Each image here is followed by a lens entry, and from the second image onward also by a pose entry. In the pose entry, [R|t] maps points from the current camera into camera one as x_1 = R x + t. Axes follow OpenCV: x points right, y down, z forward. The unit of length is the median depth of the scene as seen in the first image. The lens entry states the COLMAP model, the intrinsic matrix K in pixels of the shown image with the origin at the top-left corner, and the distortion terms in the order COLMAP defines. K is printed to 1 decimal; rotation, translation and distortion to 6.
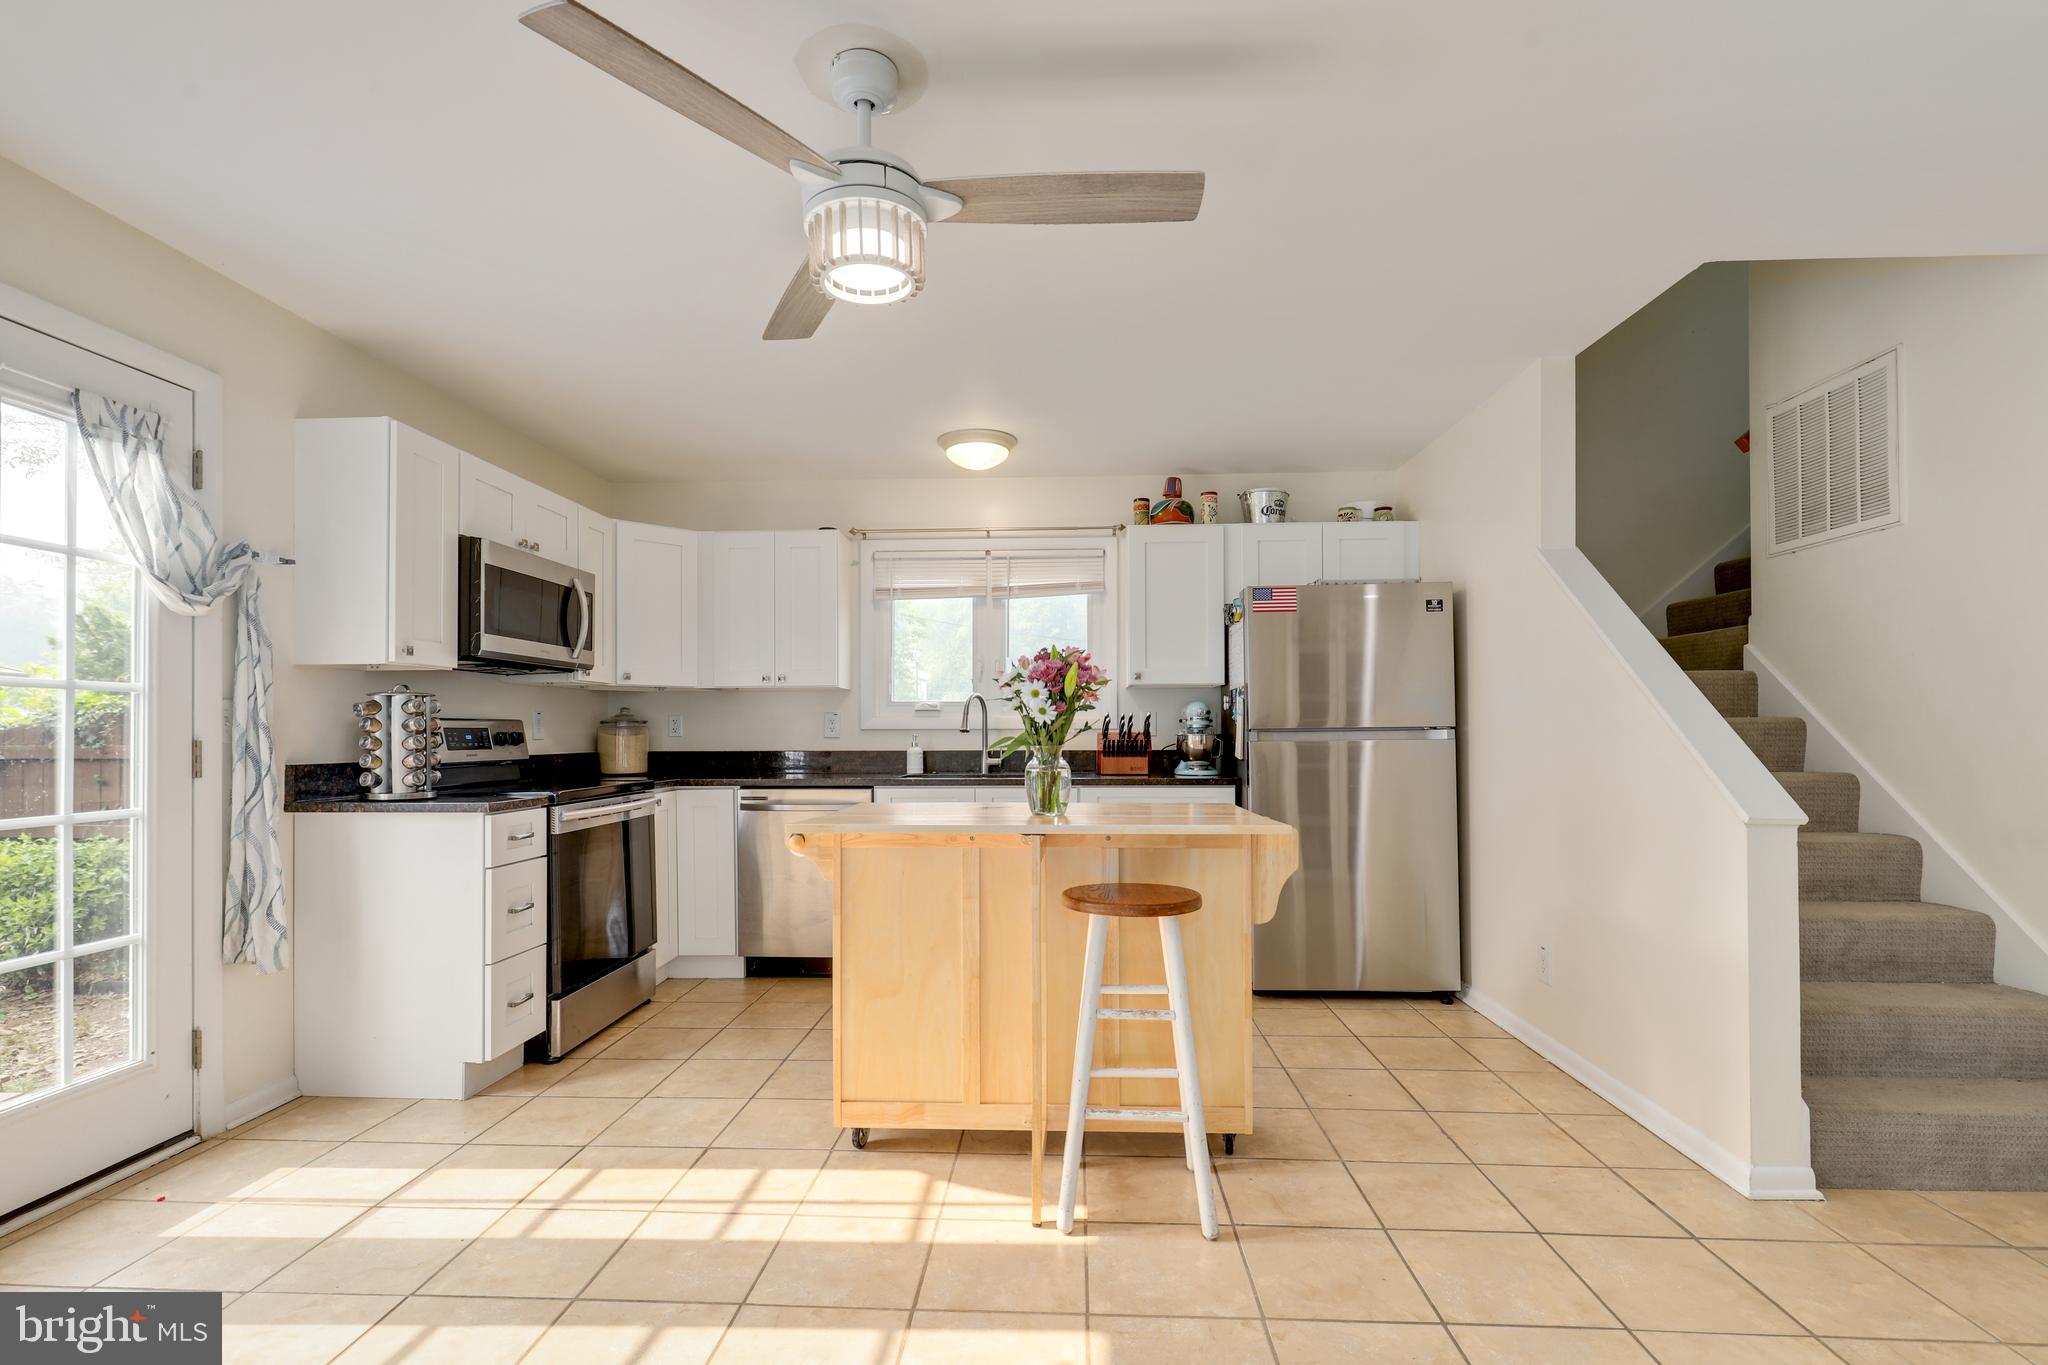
lens RADIAL K [[934.3, 0, 1036.7], [0, 934.3, 723.3], [0, 0, 1]] dist [0.002497, -0.000865]
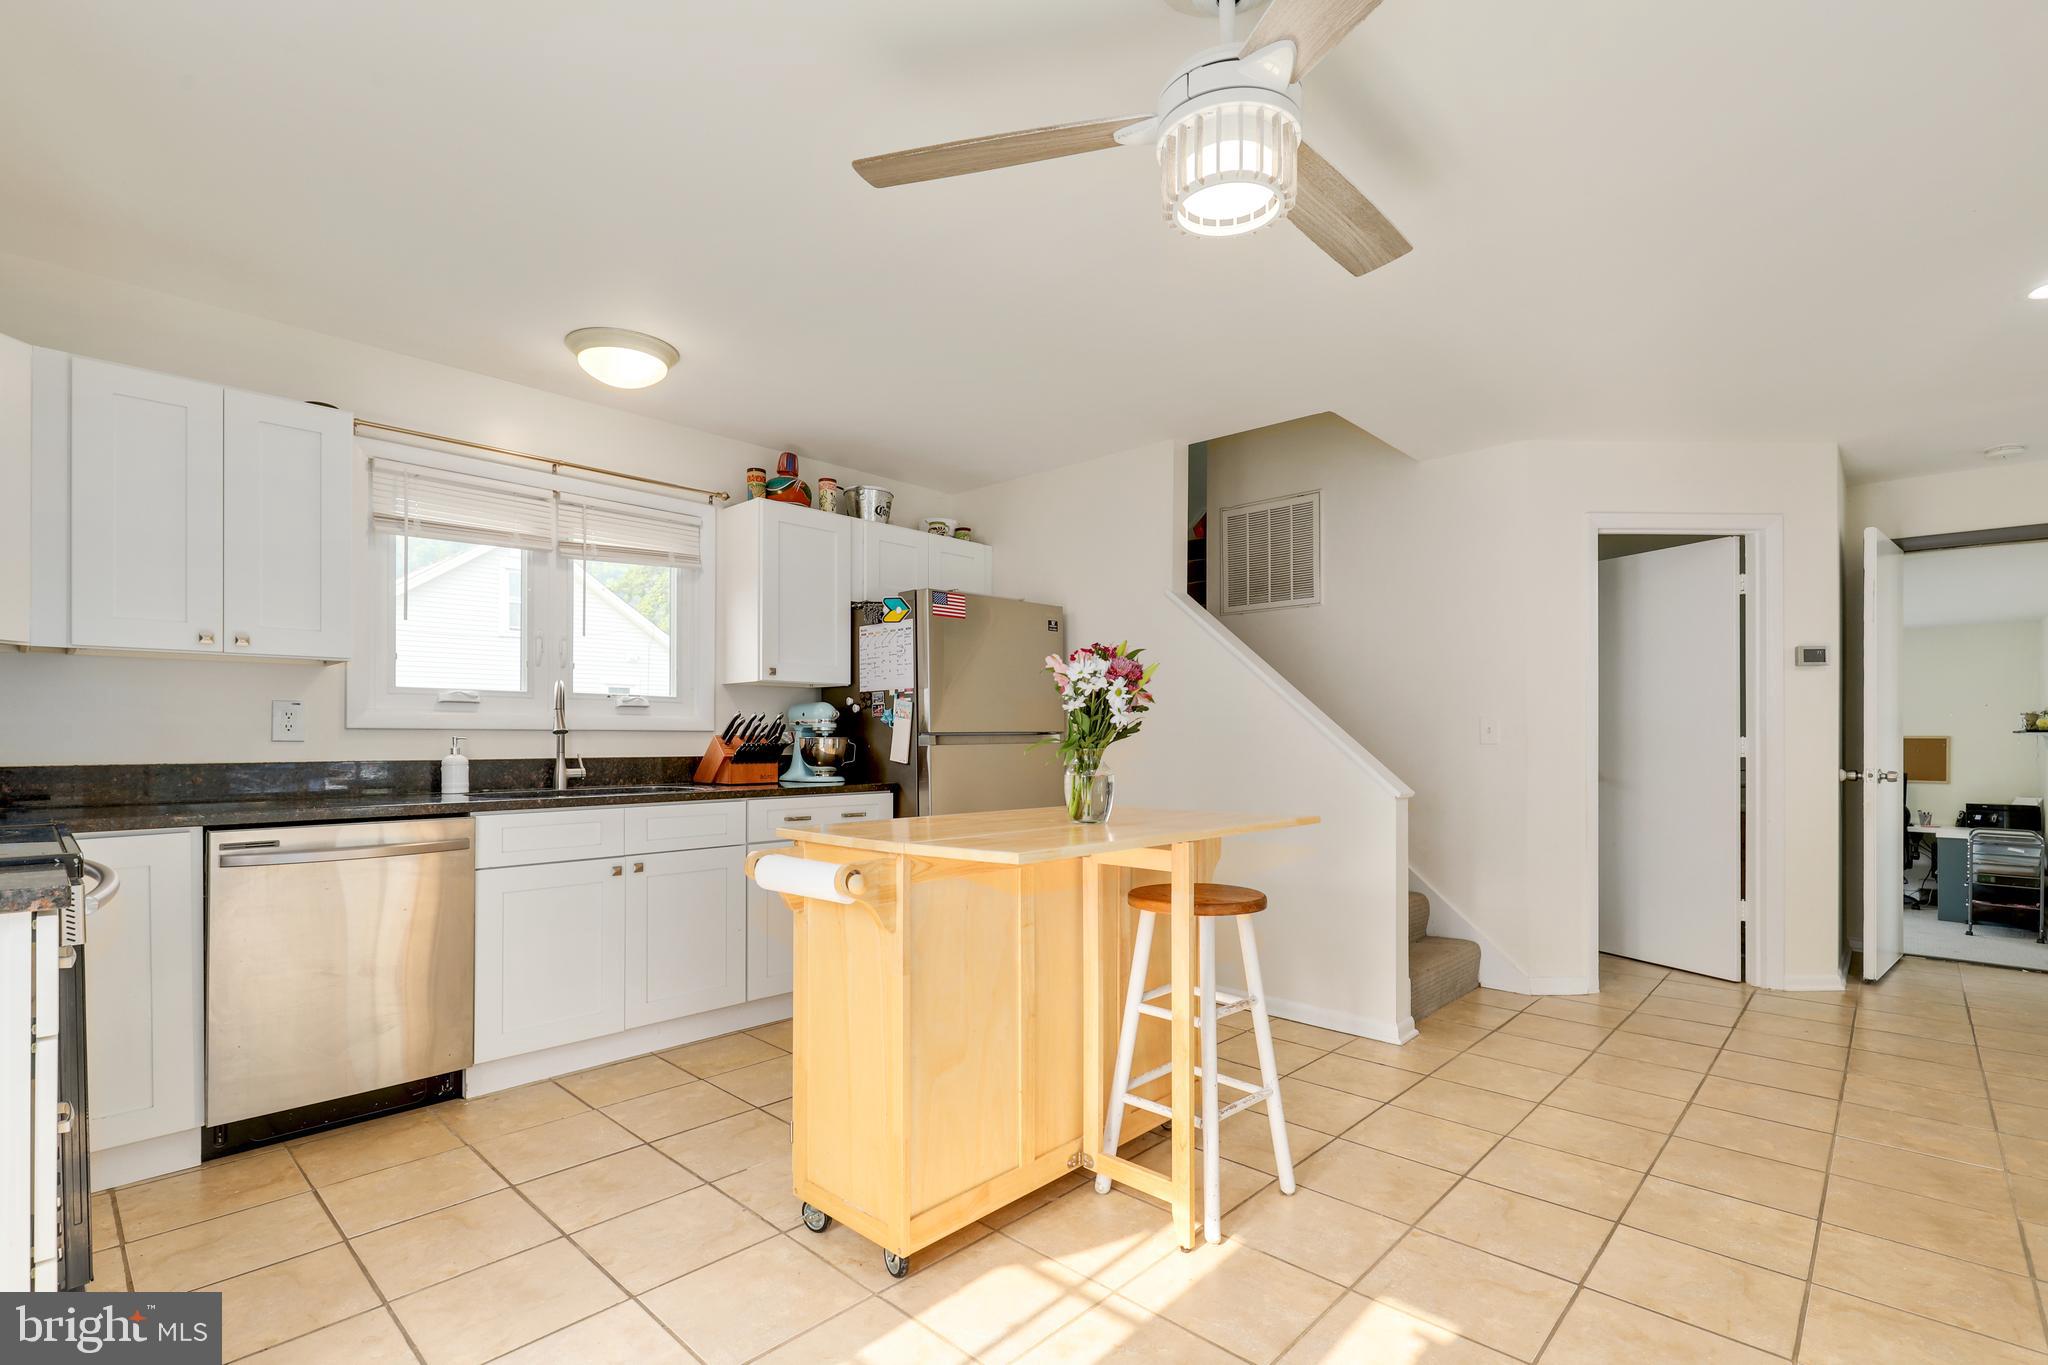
lens RADIAL K [[934.3, 0, 1028.5], [0, 934.3, 735.3], [0, 0, 1]] dist [0.002497, -0.000865]
pose [[0.652827, 0.006505, 0.757479, -0.513236], [-0.011185, 0.999937, 0.001052, 0.007727], [-0.757425, -0.009160, 0.652858, 0.312351]]
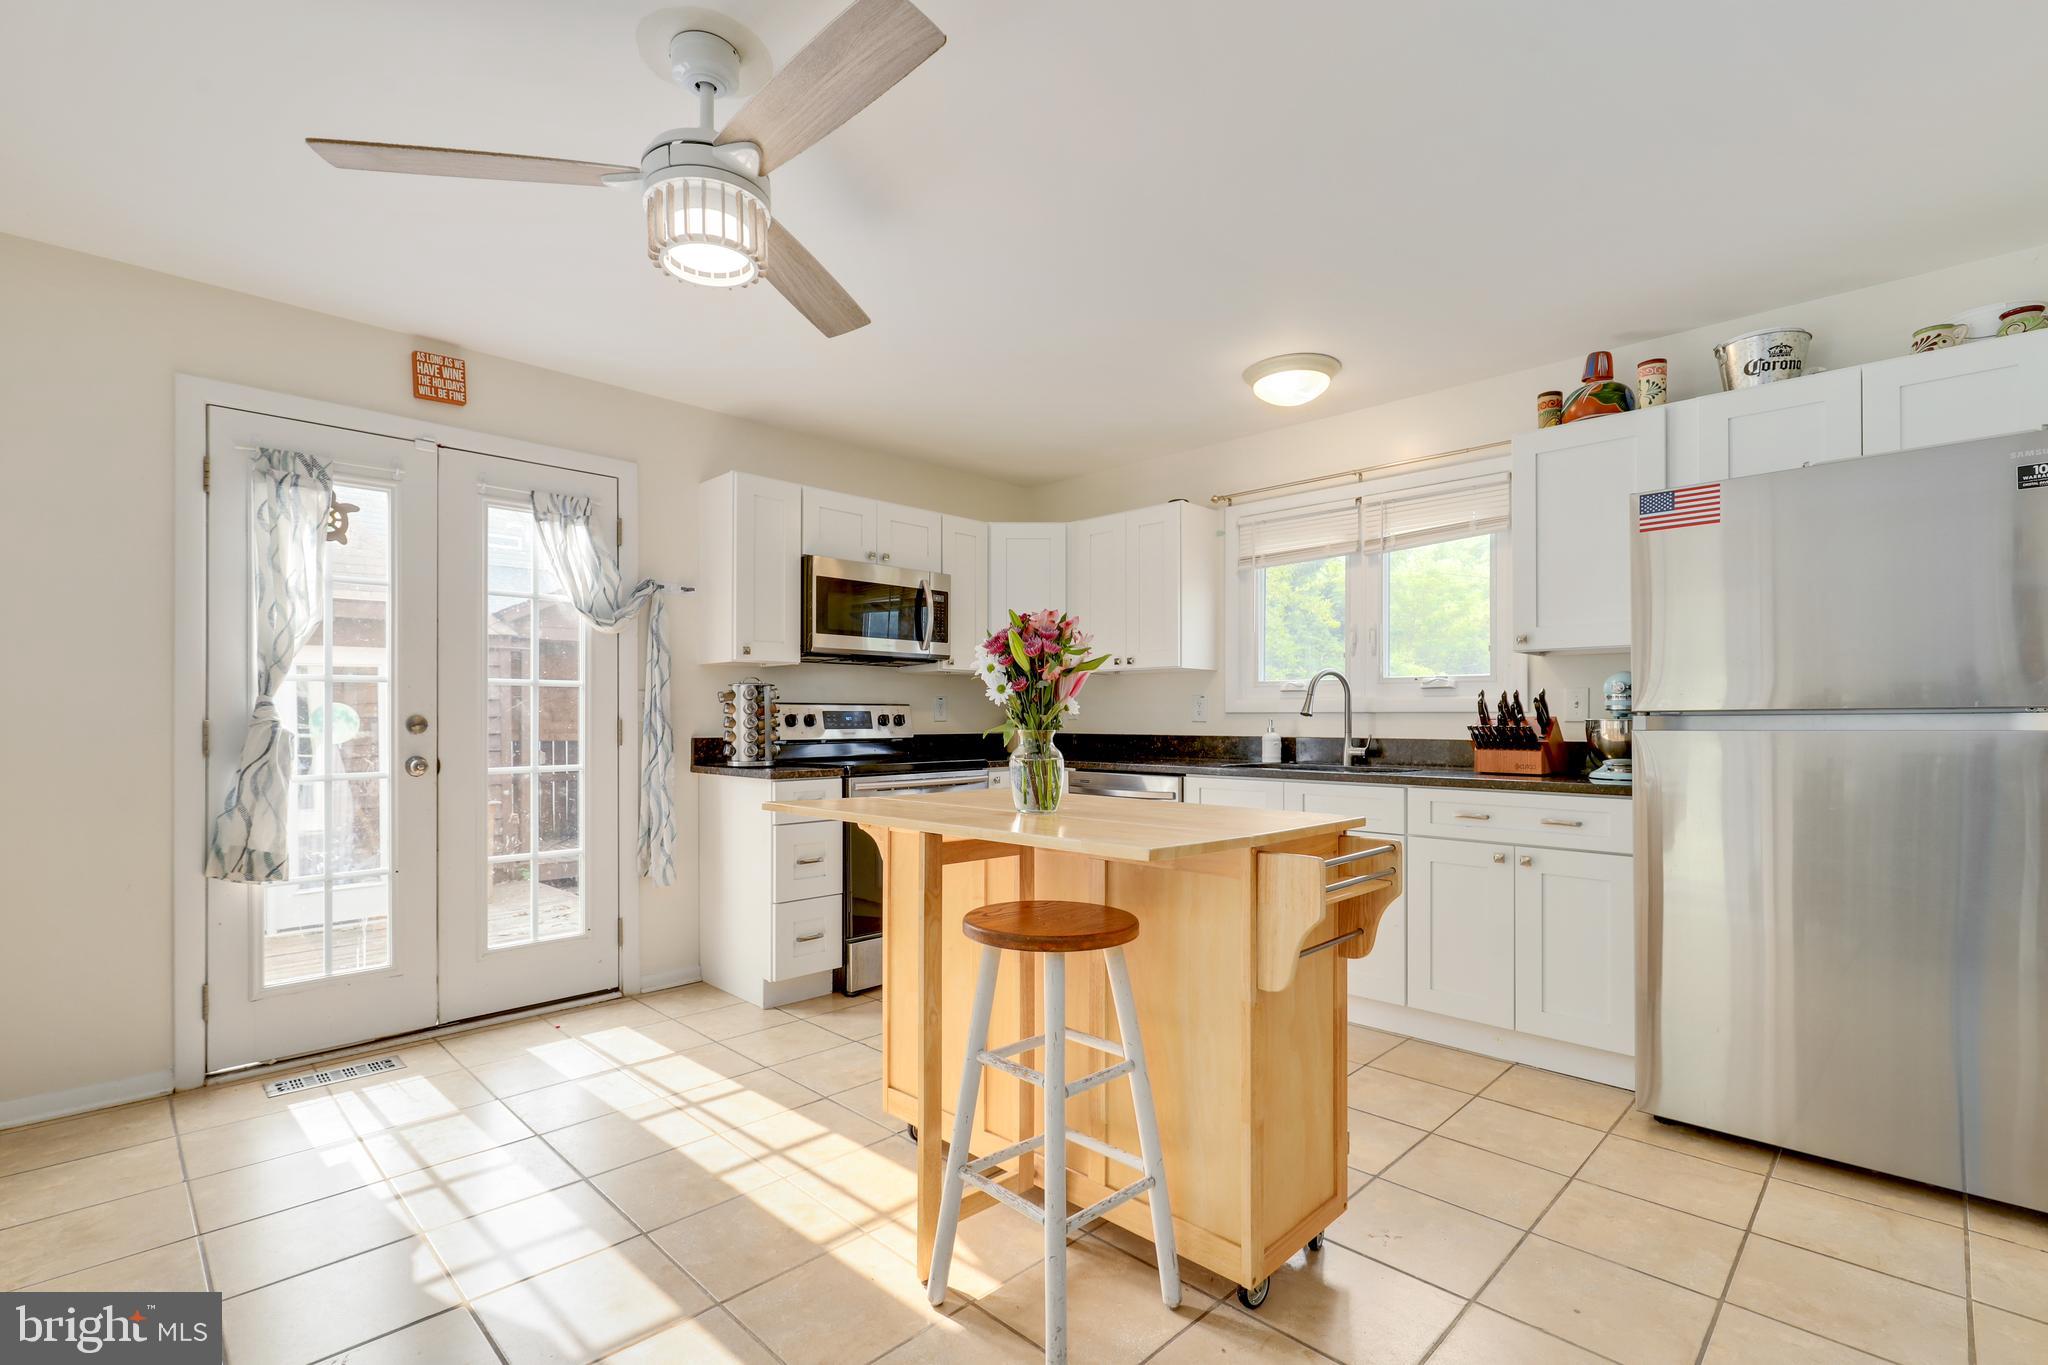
lens RADIAL K [[934.3, 0, 1036.4], [0, 934.3, 714.5], [0, 0, 1]] dist [0.002497, -0.000865]
pose [[0.742768, 0.001053, -0.669548, 0.403760], [0.003377, 0.999980, 0.005319, 0.003854], [0.669541, -0.006212, 0.742749, 0.263413]]
